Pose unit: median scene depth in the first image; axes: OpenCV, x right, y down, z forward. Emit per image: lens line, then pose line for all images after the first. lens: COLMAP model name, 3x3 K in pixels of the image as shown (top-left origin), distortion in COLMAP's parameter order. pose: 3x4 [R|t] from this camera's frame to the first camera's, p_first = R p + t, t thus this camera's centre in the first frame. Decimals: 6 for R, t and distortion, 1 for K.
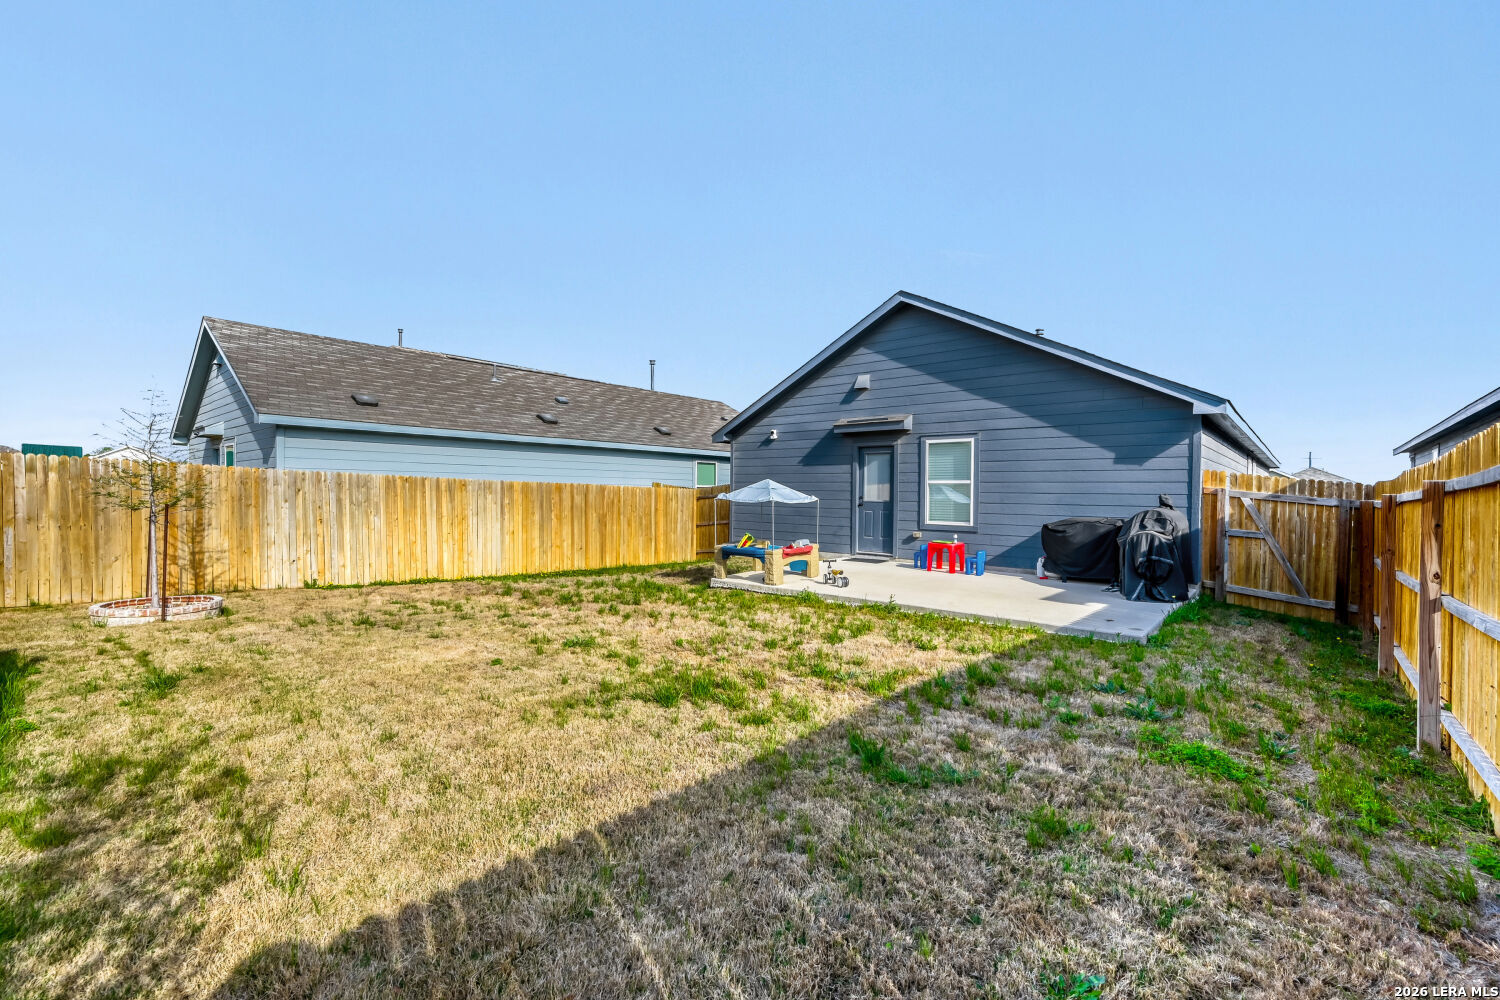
lens RADIAL K [[655.7, 0, 750.1], [0, 655.7, 502.0], [0, 0, 1]] dist [0.004387, -0.002281]
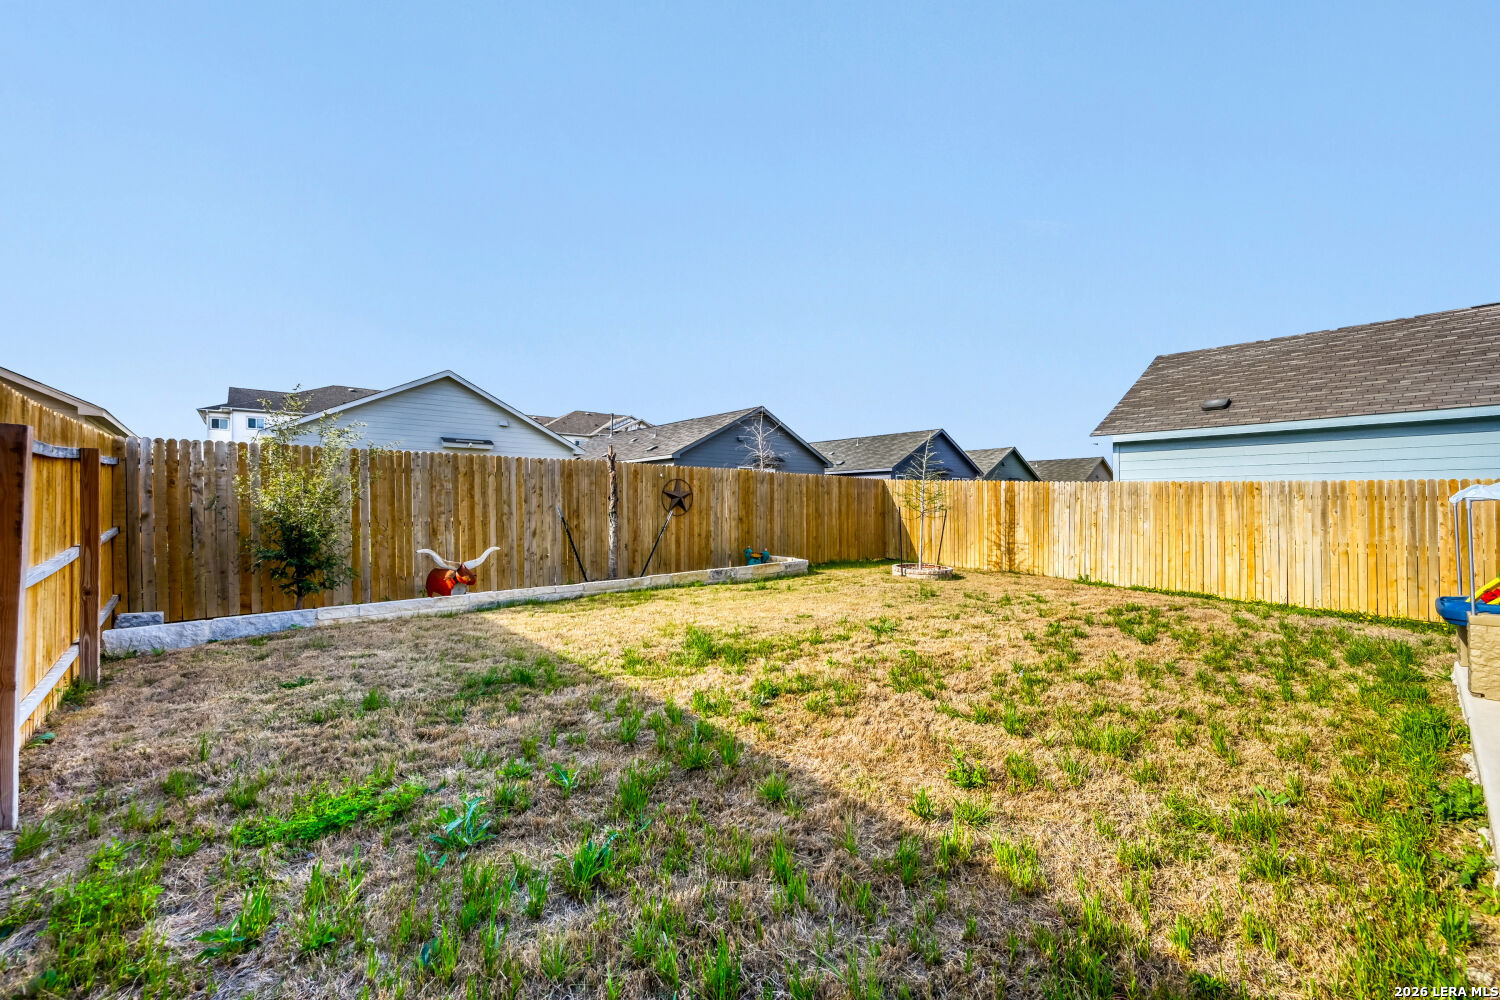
lens RADIAL K [[600.9, 0, 764.5], [0, 600.9, 505.3], [0, 0, 1]] dist [-0.000622, 0.000799]
pose [[-0.090858, -0.008941, -0.995824, 0.363490], [-0.014803, 0.999861, -0.007627, 0.009277], [0.995754, 0.014048, -0.090977, 0.428495]]
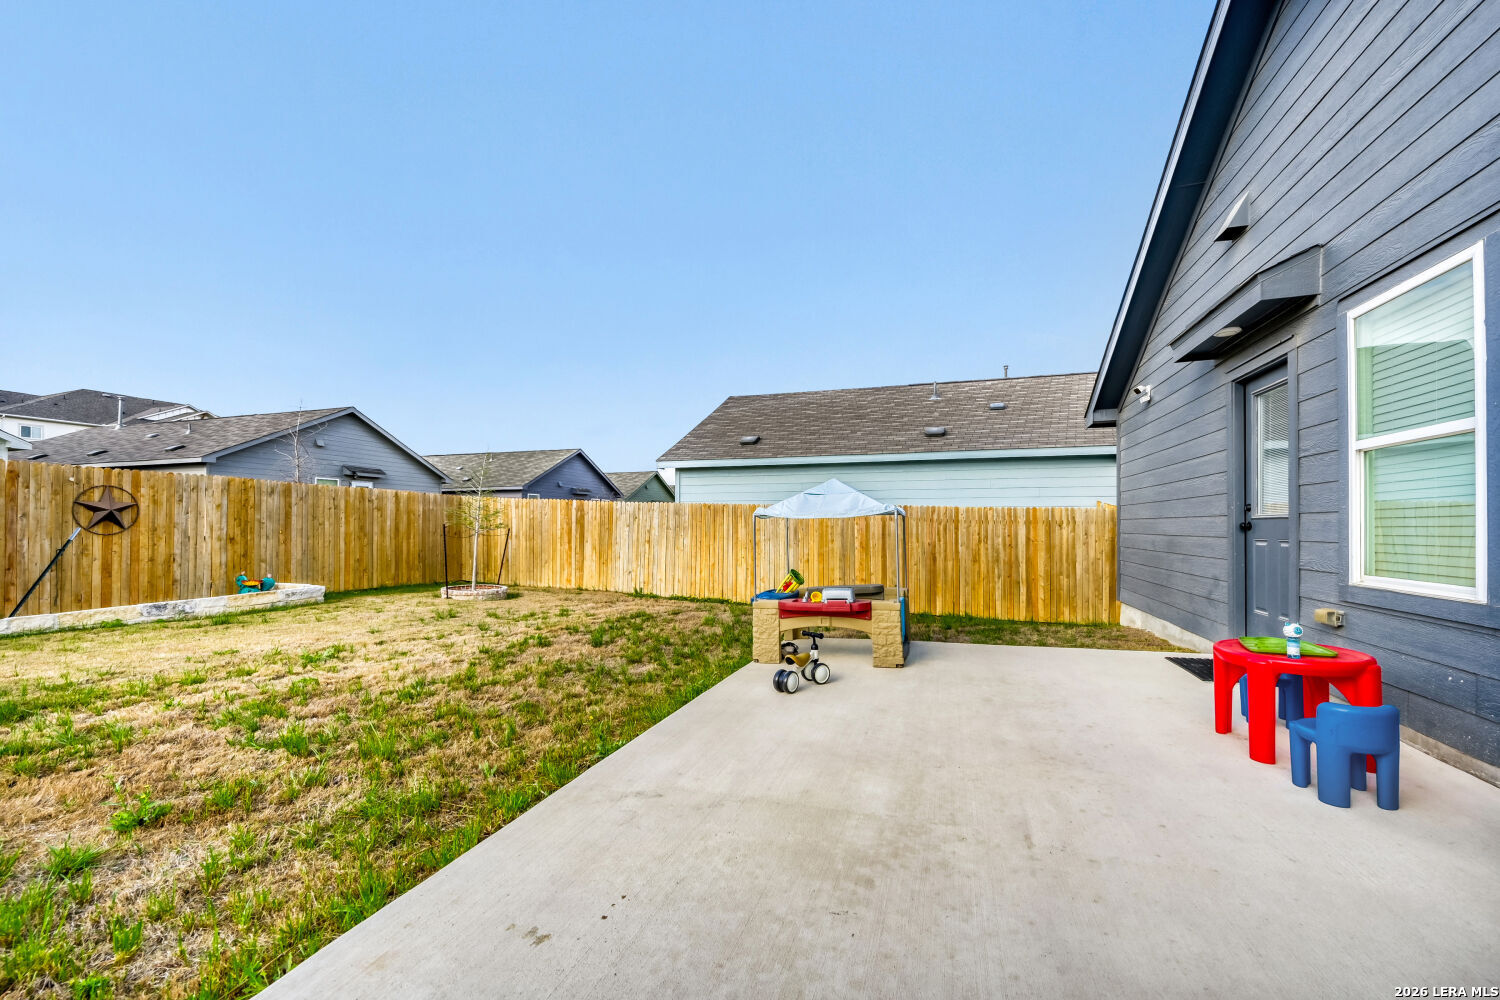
lens RADIAL K [[600.9, 0, 794.1], [0, 600.9, 527.0], [0, 0, 1]] dist [-0.000622, 0.000799]
pose [[0.421945, -0.010112, -0.906565, 0.422888], [-0.011514, 0.999797, -0.016511, 0.014423], [0.906548, 0.017405, 0.421743, 0.667852]]
